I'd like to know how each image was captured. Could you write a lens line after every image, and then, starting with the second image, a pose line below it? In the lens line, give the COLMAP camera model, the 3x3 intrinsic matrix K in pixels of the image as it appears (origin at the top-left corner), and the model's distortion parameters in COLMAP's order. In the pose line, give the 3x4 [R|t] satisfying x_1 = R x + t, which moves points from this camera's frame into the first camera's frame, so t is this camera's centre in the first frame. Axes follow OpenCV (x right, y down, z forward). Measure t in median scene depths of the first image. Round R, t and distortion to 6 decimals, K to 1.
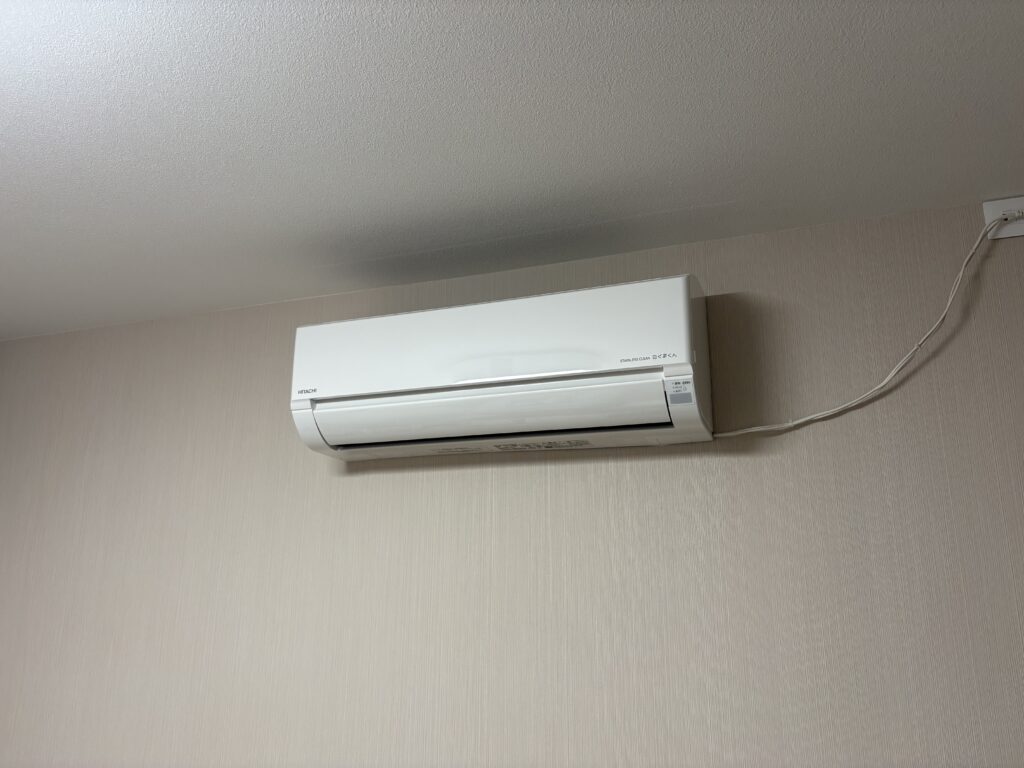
lens RADIAL K [[782.3, 0, 512.0], [0, 782.3, 384.0], [0, 0, 1]] dist [-0.003799, -0.001111]
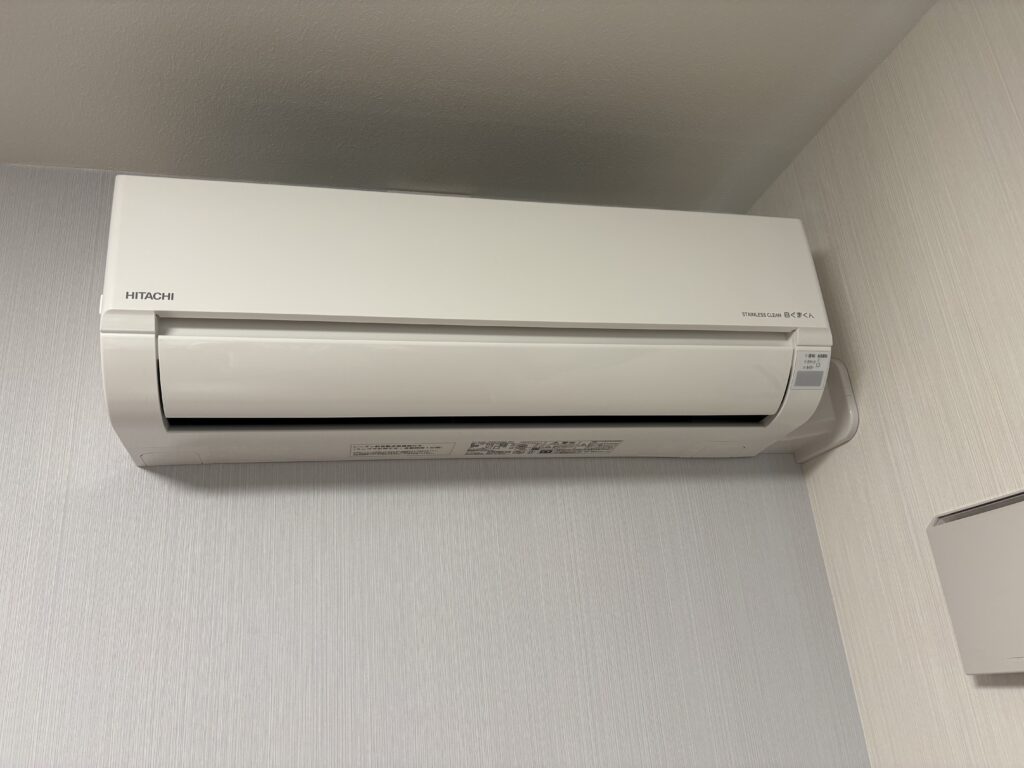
lens RADIAL K [[782.3, 0, 512.0], [0, 782.3, 384.0], [0, 0, 1]] dist [-0.003799, -0.001111]
pose [[0.825376, 0.124990, 0.550574, -0.345482], [-0.057578, 0.988737, -0.138145, 0.119461], [-0.561640, 0.082321, 0.823276, 0.500900]]
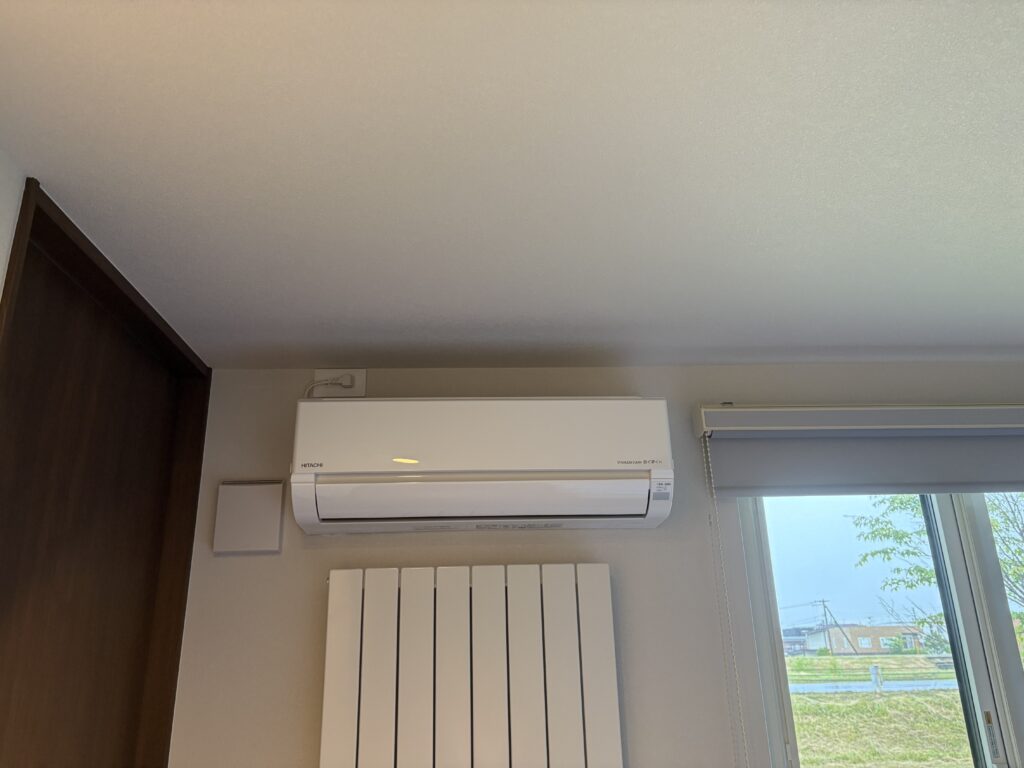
lens RADIAL K [[782.3, 0, 512.0], [0, 782.3, 384.0], [0, 0, 1]] dist [-0.003799, -0.001111]
pose [[0.915925, 0.104147, 0.387602, -0.443781], [-0.079075, 0.993643, -0.080128, -0.036197], [-0.393484, 0.042742, 0.918338, -0.054987]]
